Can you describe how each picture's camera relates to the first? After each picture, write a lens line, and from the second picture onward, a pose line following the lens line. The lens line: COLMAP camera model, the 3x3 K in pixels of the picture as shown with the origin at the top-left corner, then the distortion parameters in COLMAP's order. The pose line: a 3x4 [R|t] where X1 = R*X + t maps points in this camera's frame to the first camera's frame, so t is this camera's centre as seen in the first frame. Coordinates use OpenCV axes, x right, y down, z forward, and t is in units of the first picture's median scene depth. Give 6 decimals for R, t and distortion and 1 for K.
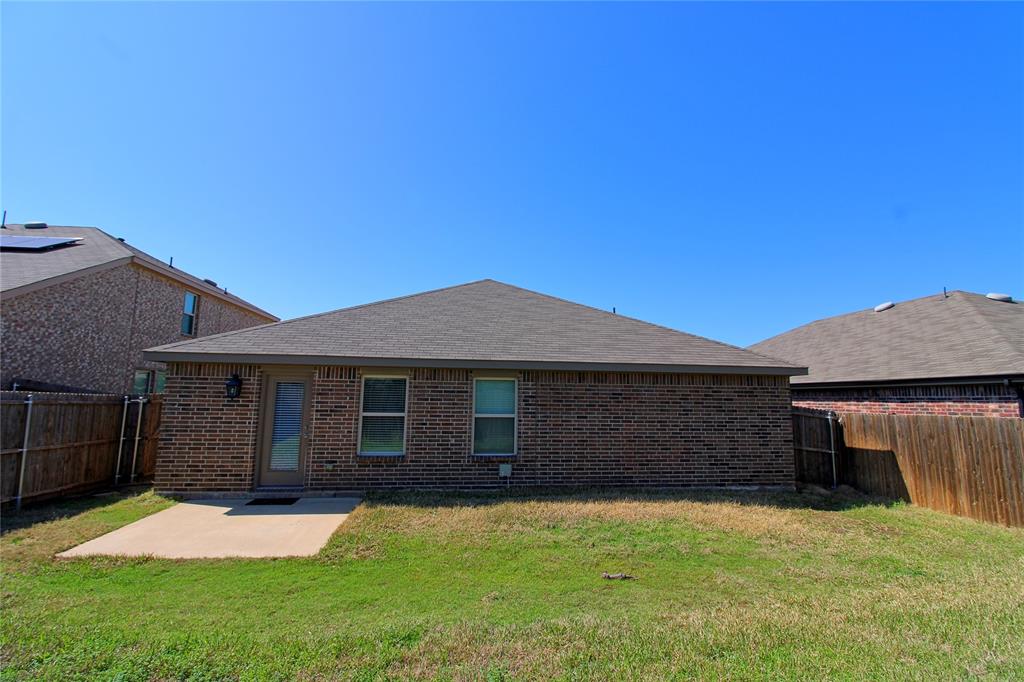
lens RADIAL K [[477.7, 0, 510.5], [0, 477.7, 335.7], [0, 0, 1]] dist [-0.010520, -0.004434]
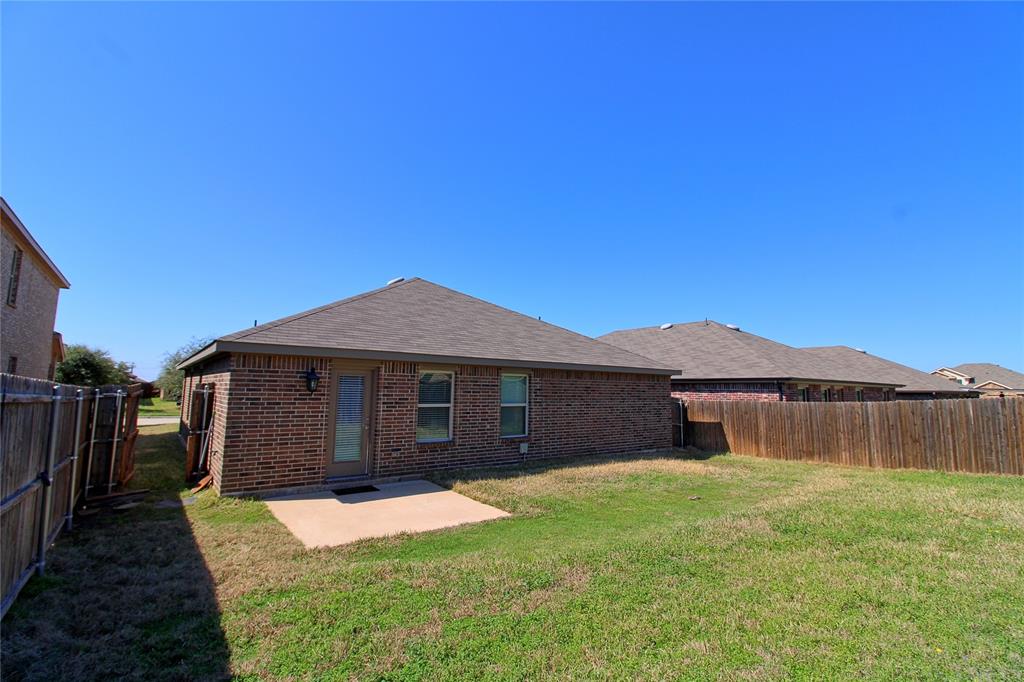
lens RADIAL K [[477.7, 0, 507.0], [0, 477.7, 337.3], [0, 0, 1]] dist [-0.010520, -0.004434]
pose [[0.865506, 0.053773, 0.498005, -0.696398], [-0.068123, 0.997620, 0.010674, -0.019288], [-0.496245, -0.043164, 0.867109, -0.054504]]
